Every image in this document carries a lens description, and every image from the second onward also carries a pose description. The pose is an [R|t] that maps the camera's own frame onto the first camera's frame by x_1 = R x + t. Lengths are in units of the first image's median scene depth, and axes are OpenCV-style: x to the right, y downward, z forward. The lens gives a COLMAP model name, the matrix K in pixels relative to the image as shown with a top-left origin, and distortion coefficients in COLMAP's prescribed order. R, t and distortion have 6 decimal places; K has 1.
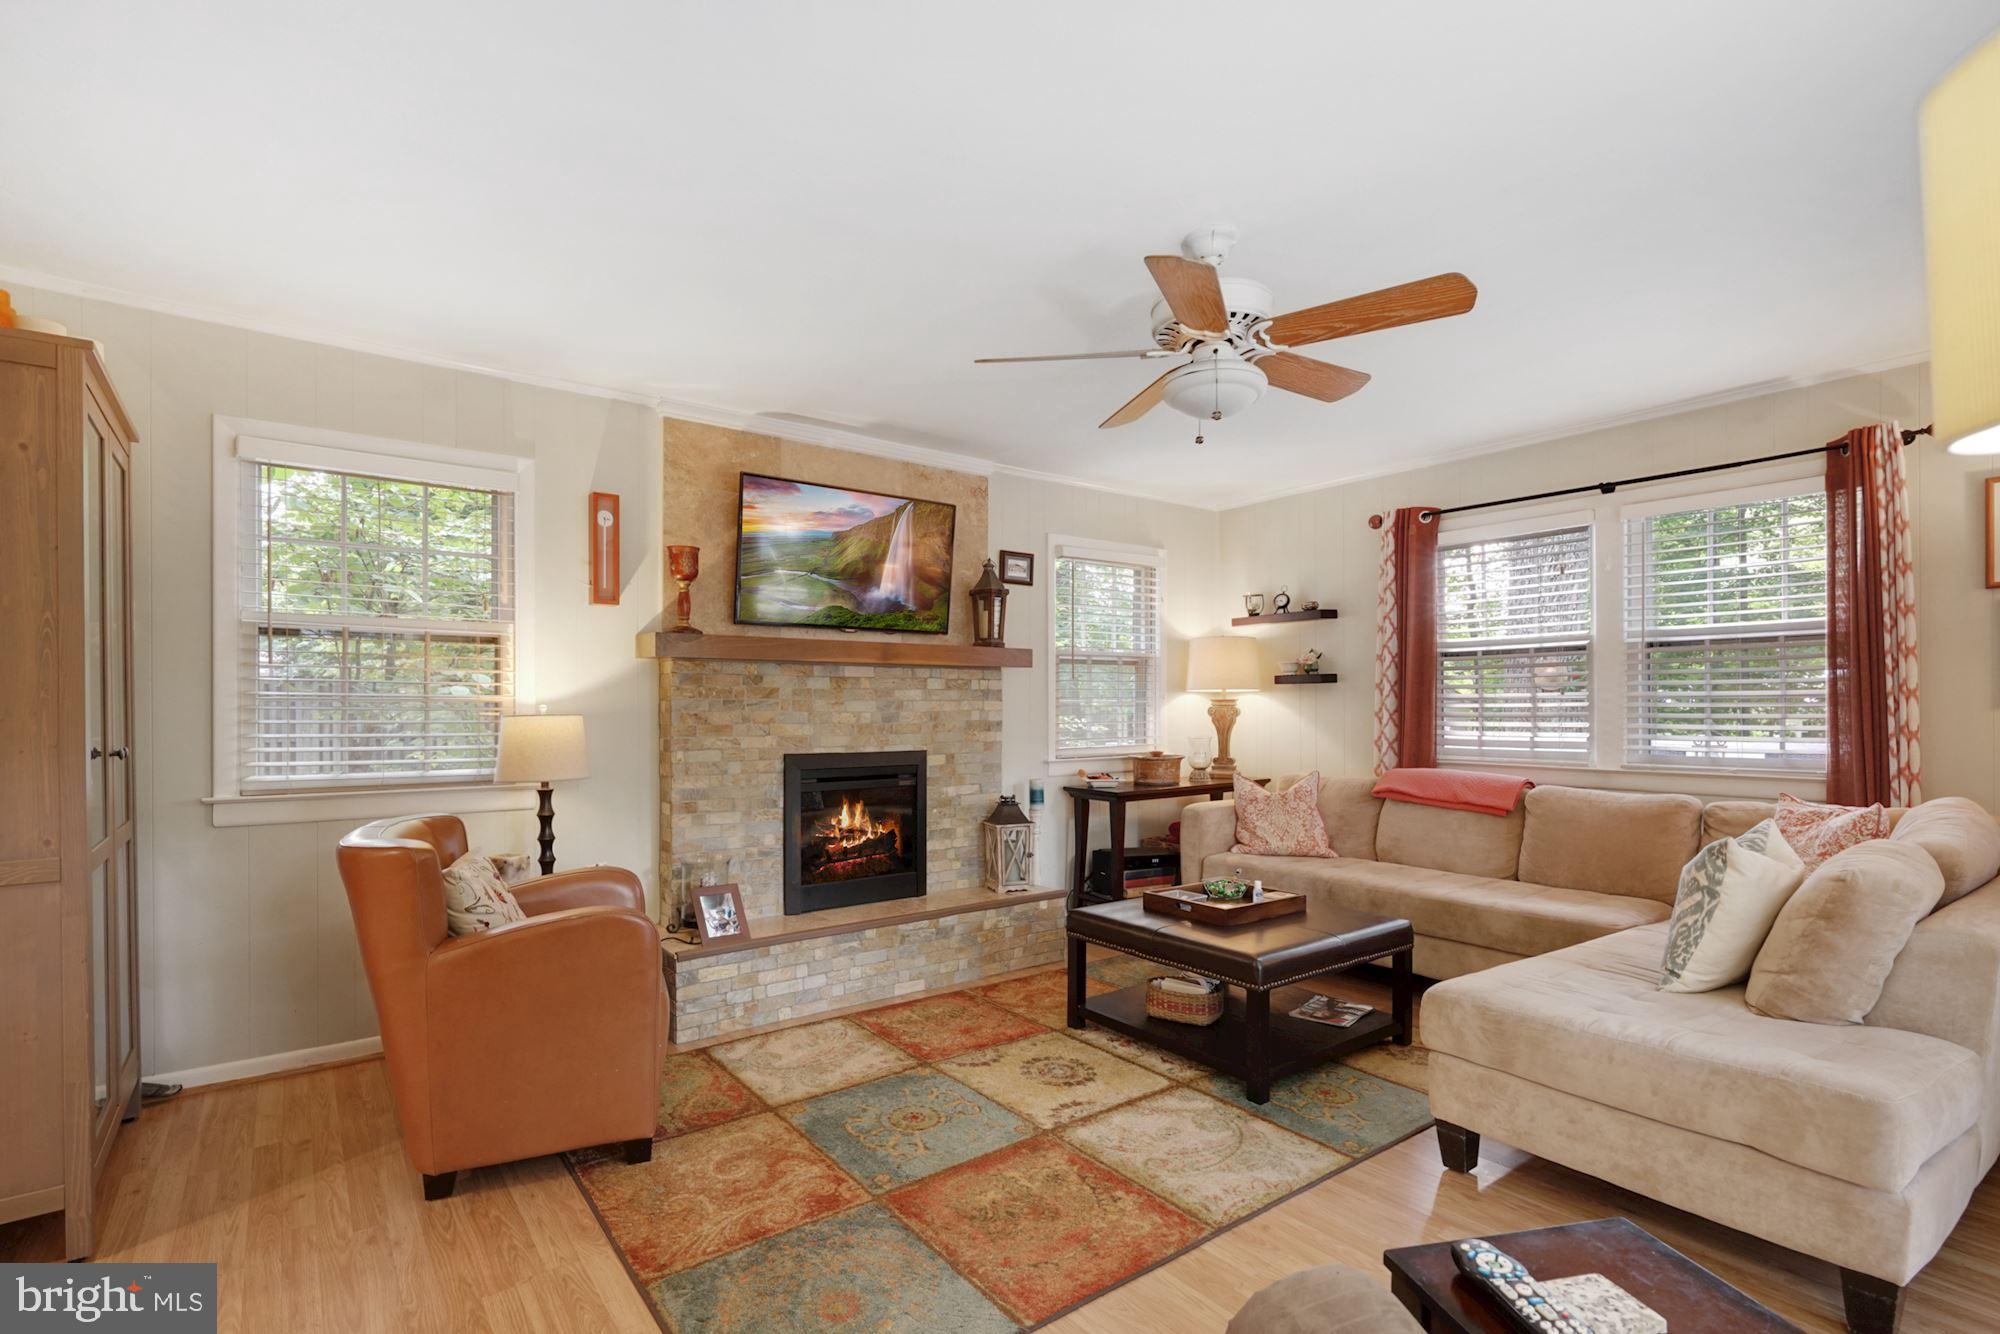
lens RADIAL K [[926.1, 0, 1008.5], [0, 926.1, 705.0], [0, 0, 1]] dist [-0.015640, 0.002436]
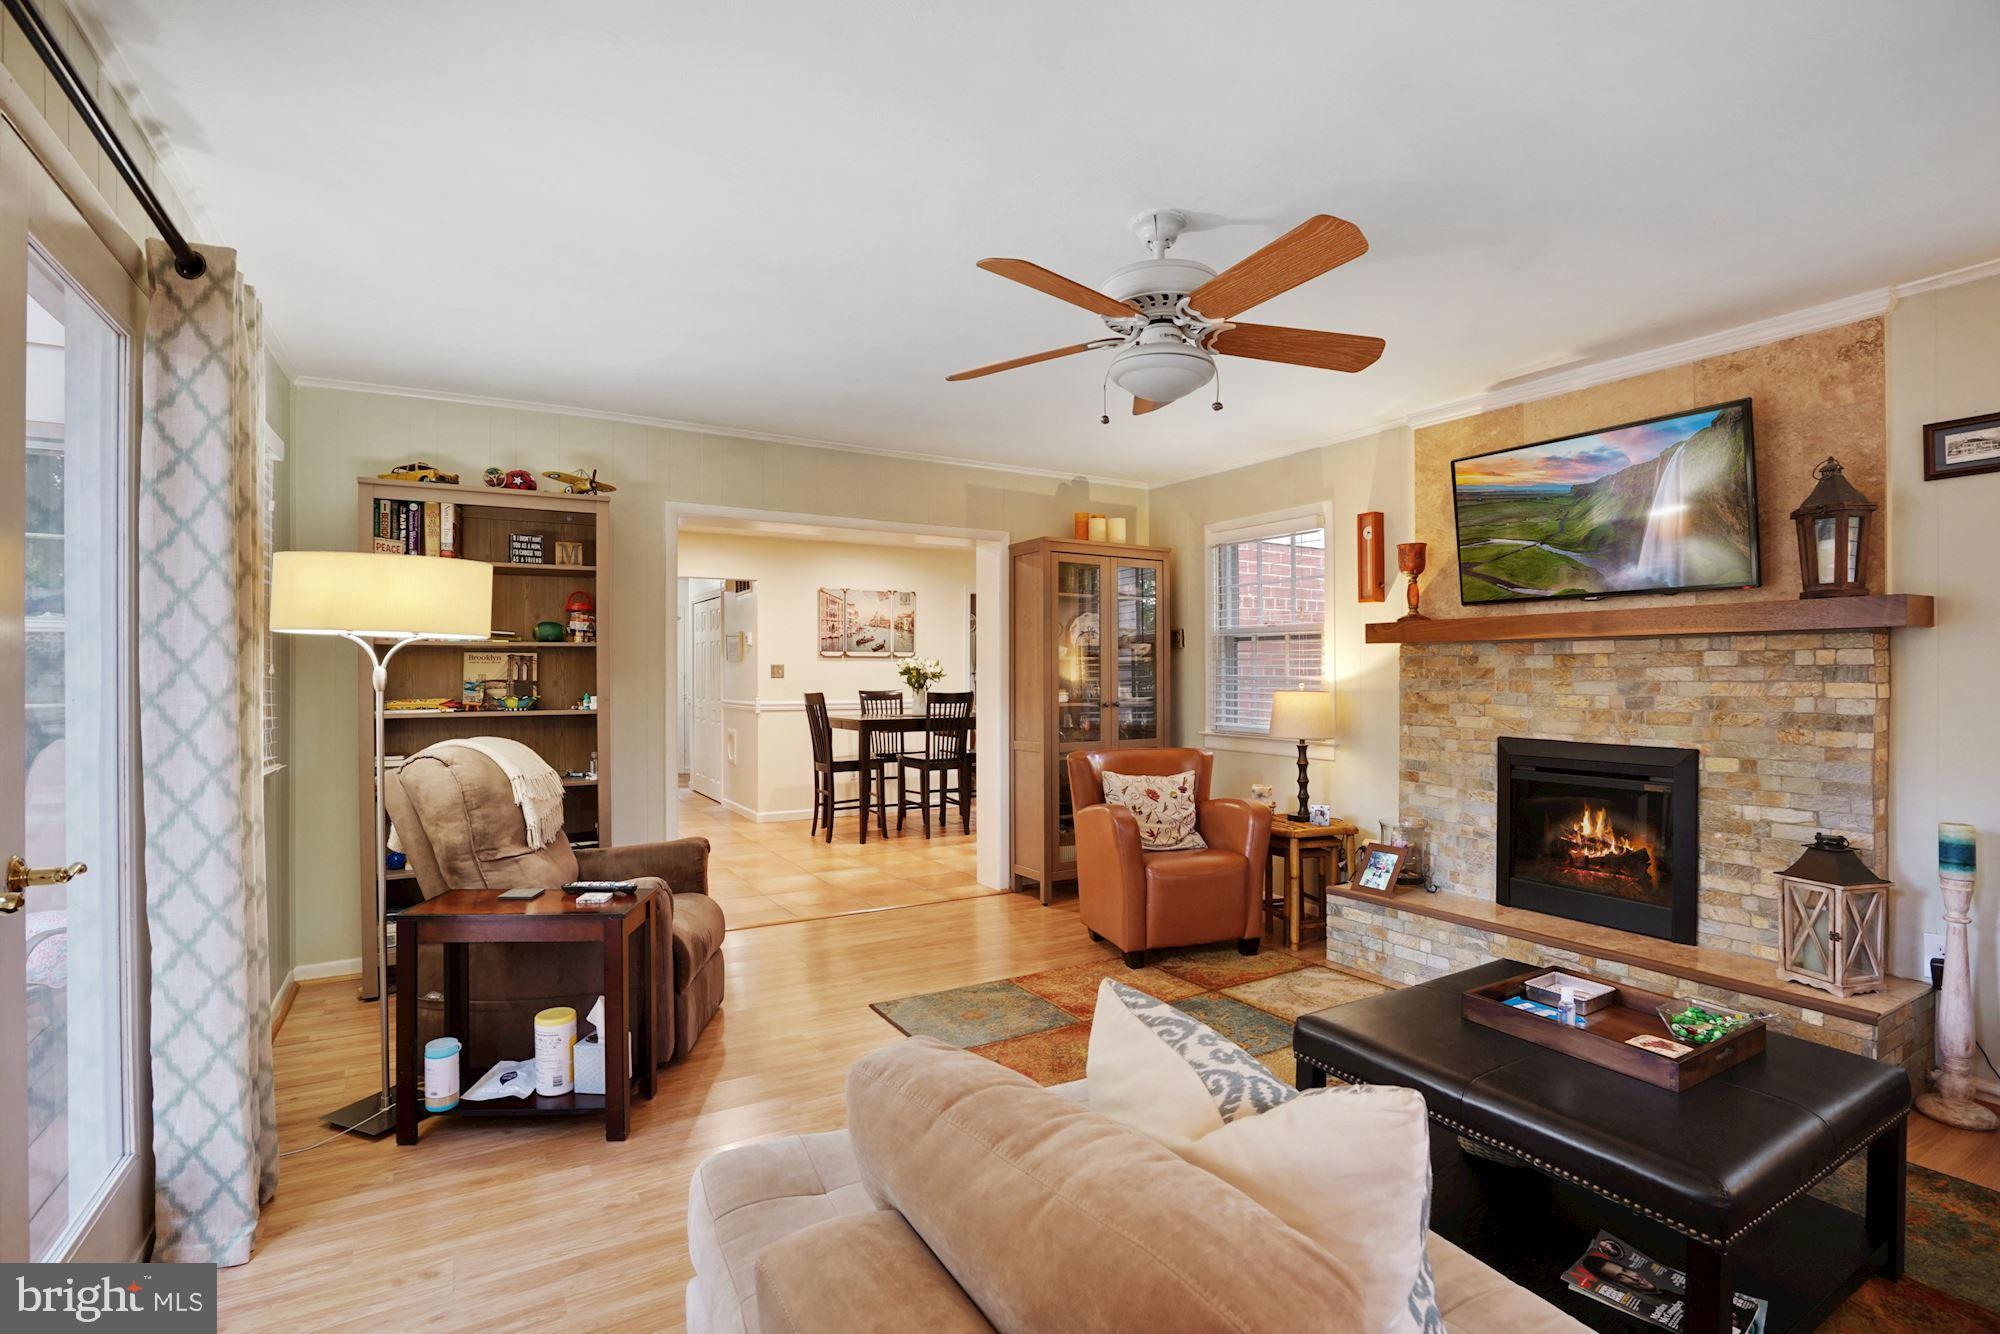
lens RADIAL K [[926.1, 0, 1005.0], [0, 926.1, 673.6], [0, 0, 1]] dist [-0.015640, 0.002436]
pose [[-0.105971, -0.001295, -0.994368, 0.752594], [-0.001288, 0.999998, -0.001165, -0.010564], [0.994368, 0.001157, -0.105972, 0.577577]]
